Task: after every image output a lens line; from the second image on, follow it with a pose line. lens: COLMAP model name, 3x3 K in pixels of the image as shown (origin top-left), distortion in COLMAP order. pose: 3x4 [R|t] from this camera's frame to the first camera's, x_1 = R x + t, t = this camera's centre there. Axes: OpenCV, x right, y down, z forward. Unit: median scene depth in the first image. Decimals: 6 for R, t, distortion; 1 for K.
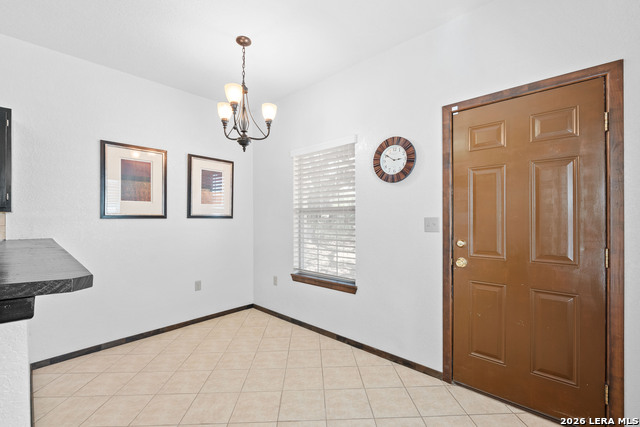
lens RADIAL K [[270.5, 0, 321.4], [0, 270.5, 218.3], [0, 0, 1]] dist [-0.007789, -0.000866]
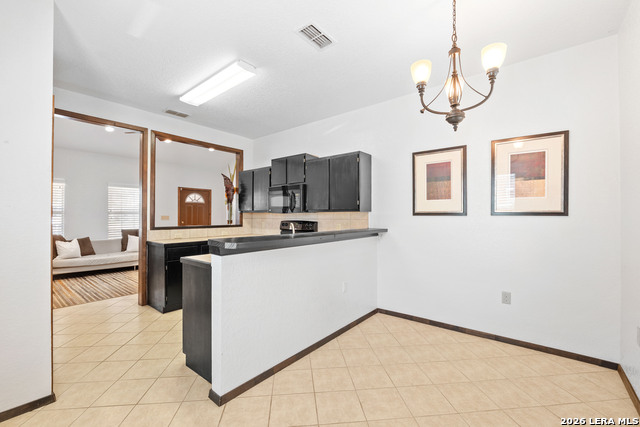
lens RADIAL K [[270.5, 0, 315.4], [0, 270.5, 213.7], [0, 0, 1]] dist [-0.007789, -0.000866]
pose [[0.049750, -0.004211, -0.998753, 0.464834], [0.000896, 0.999991, -0.004172, -0.003841], [0.998761, -0.000688, 0.049753, 0.542137]]
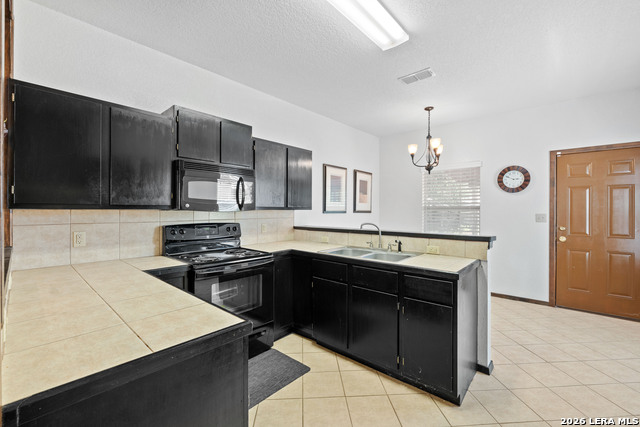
lens RADIAL K [[270.5, 0, 315.7], [0, 270.5, 209.6], [0, 0, 1]] dist [-0.007789, -0.000866]
pose [[0.999947, 0.003558, 0.009705, -0.988993], [-0.003571, 0.999993, 0.001370, -0.025116], [-0.009700, -0.001404, 0.999952, -0.670124]]
